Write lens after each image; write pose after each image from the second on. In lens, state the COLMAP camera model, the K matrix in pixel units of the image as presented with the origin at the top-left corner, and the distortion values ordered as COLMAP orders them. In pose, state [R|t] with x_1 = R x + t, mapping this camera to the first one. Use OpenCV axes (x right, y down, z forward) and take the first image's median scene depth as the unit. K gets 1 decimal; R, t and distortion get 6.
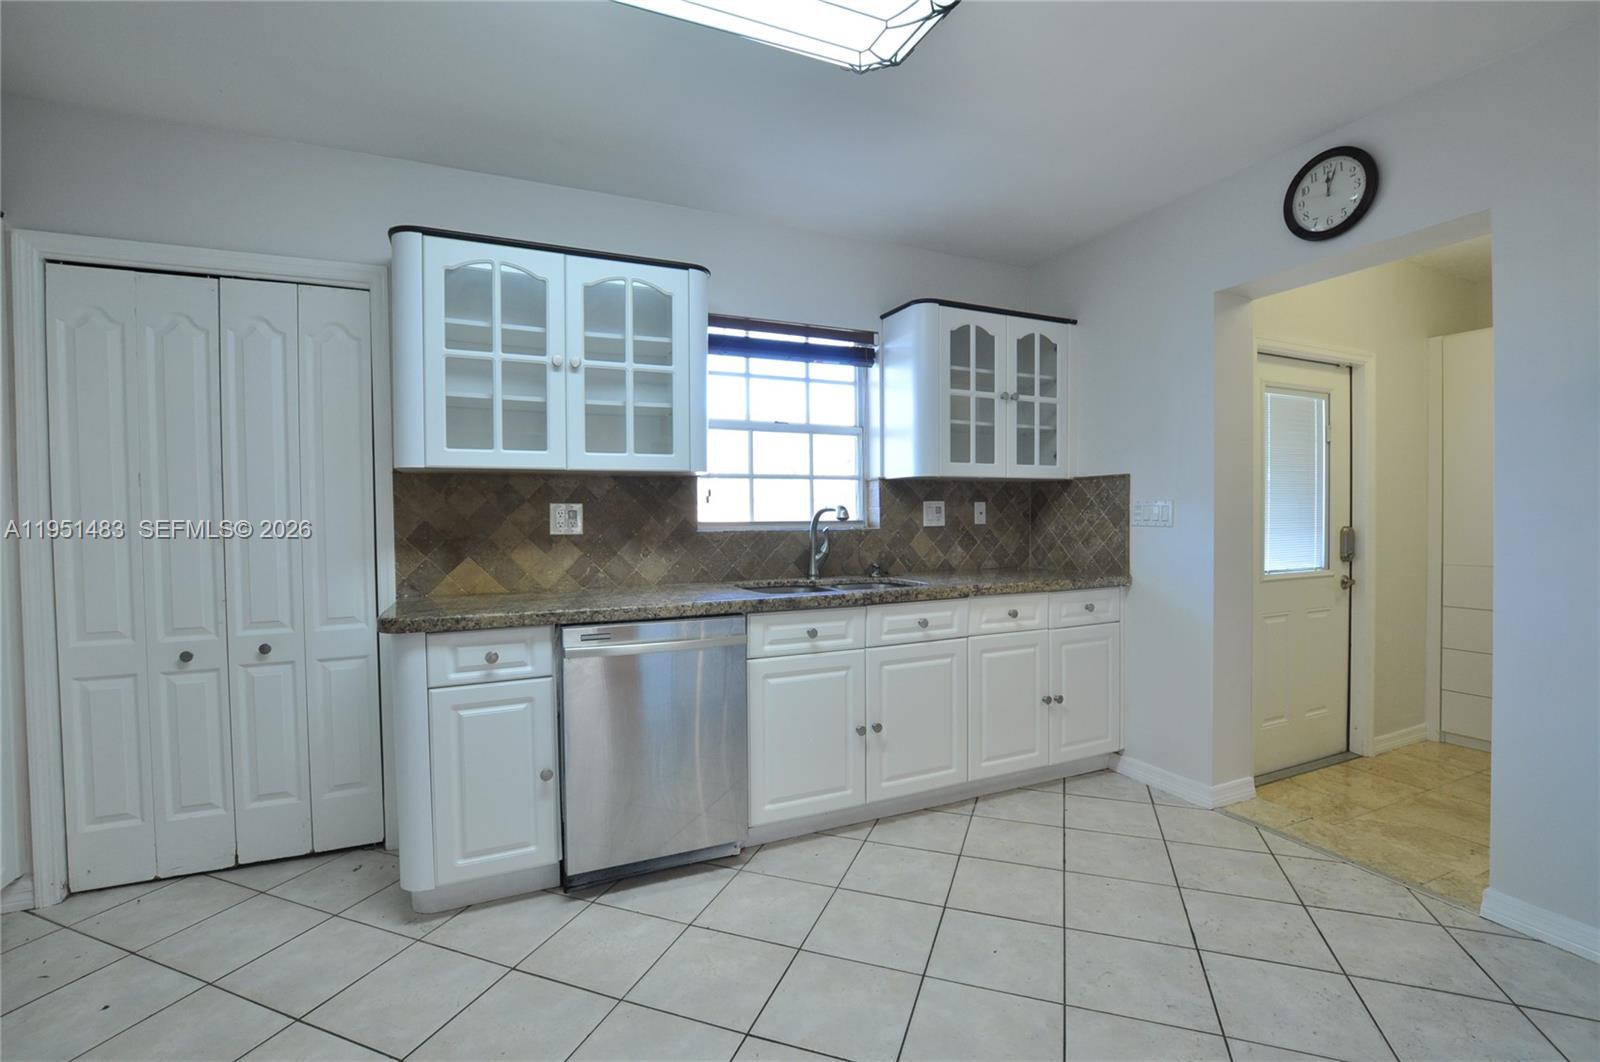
lens RADIAL K [[701.4, 0, 799.9], [0, 701.4, 527.8], [0, 0, 1]] dist [-0.037068, 0.007684]
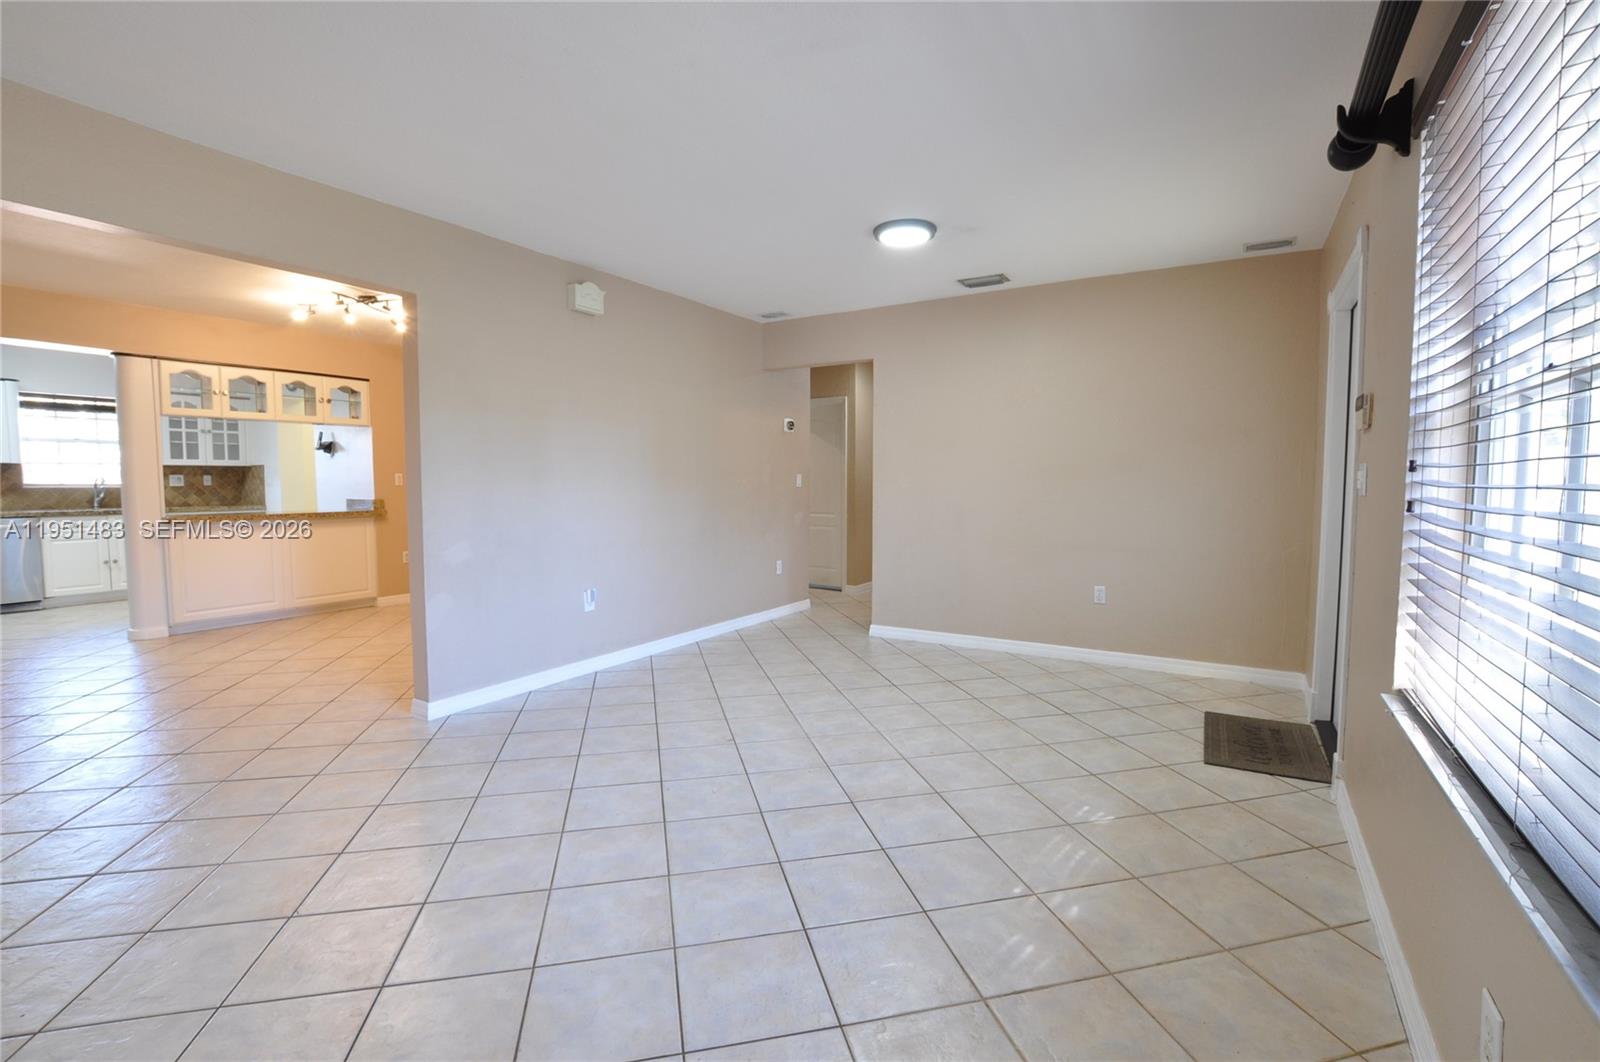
lens RADIAL K [[701.4, 0, 799.9], [0, 701.4, 527.8], [0, 0, 1]] dist [-0.037068, 0.007684]
pose [[0.831802, -0.030154, 0.554253, 0.788668], [0.006187, 0.998965, 0.045063, 0.055812], [-0.555038, -0.034055, 0.831128, -2.407232]]
